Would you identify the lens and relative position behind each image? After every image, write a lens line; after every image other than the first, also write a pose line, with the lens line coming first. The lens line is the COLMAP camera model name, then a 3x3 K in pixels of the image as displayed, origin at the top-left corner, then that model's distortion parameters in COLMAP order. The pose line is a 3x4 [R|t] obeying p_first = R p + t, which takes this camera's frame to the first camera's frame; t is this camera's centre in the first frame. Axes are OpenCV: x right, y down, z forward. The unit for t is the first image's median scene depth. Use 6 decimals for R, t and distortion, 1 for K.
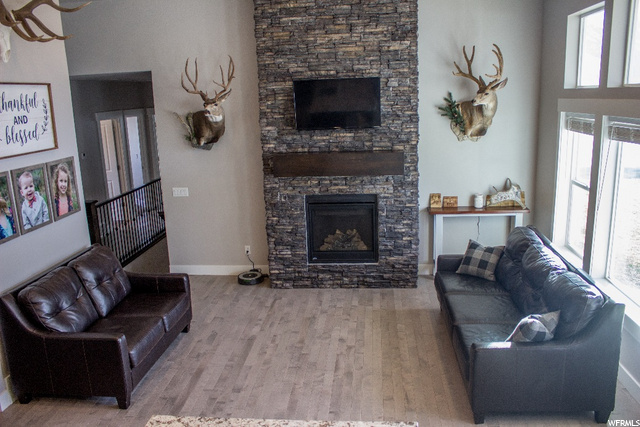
lens RADIAL K [[531.6, 0, 320.0], [0, 531.6, 213.5], [0, 0, 1]] dist [-0.121099, 0.008023]
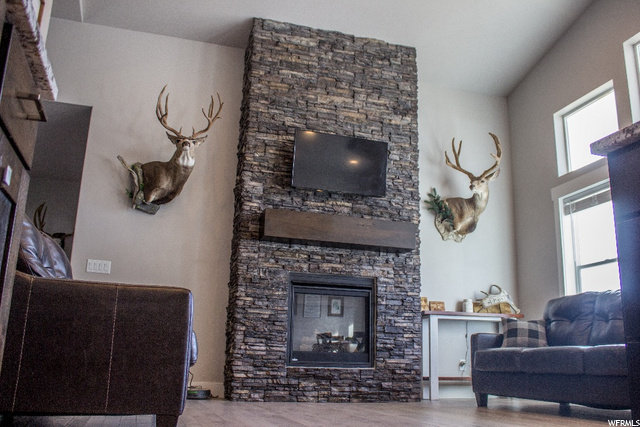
lens RADIAL K [[583.7, 0, 320.0], [0, 583.7, 213.5], [0, 0, 1]] dist [-0.122324, 0.001353]
pose [[0.919804, 0.156721, 0.359720, -0.315218], [0.025573, 0.890878, -0.453523, 0.284583], [-0.391543, 0.426352, 0.815425, 0.254652]]
